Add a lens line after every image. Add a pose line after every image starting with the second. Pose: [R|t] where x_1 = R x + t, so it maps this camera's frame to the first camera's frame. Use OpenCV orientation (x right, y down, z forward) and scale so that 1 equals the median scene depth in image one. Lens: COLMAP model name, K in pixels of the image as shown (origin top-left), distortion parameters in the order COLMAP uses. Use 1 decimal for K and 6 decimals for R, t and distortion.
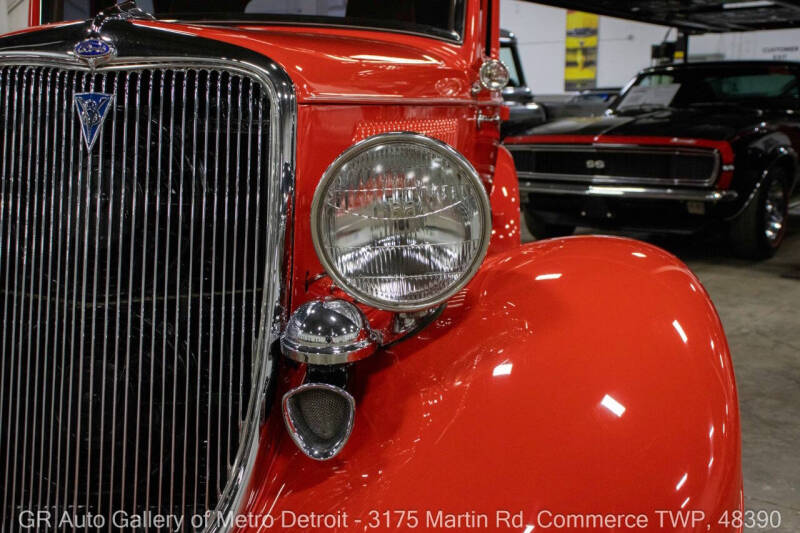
lens RADIAL K [[1078.2, 0, 400.0], [0, 1078.2, 266.5], [0, 0, 1]] dist [0.029715, 0.070001]
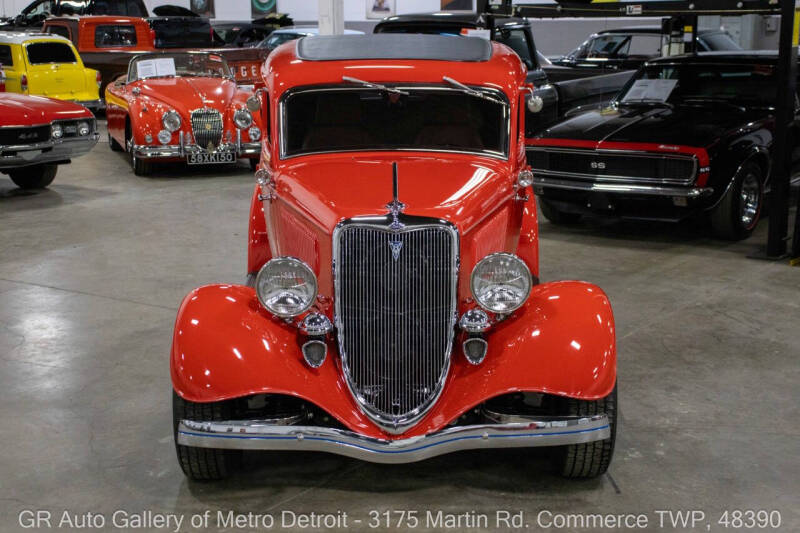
lens RADIAL K [[1078.2, 0, 400.0], [0, 1078.2, 266.5], [0, 0, 1]] dist [0.029715, 0.070001]
pose [[0.999784, -0.015030, -0.014344, -0.028722], [0.015457, 0.999425, 0.030168, -0.022161], [0.013882, -0.030384, 0.999442, -0.238354]]
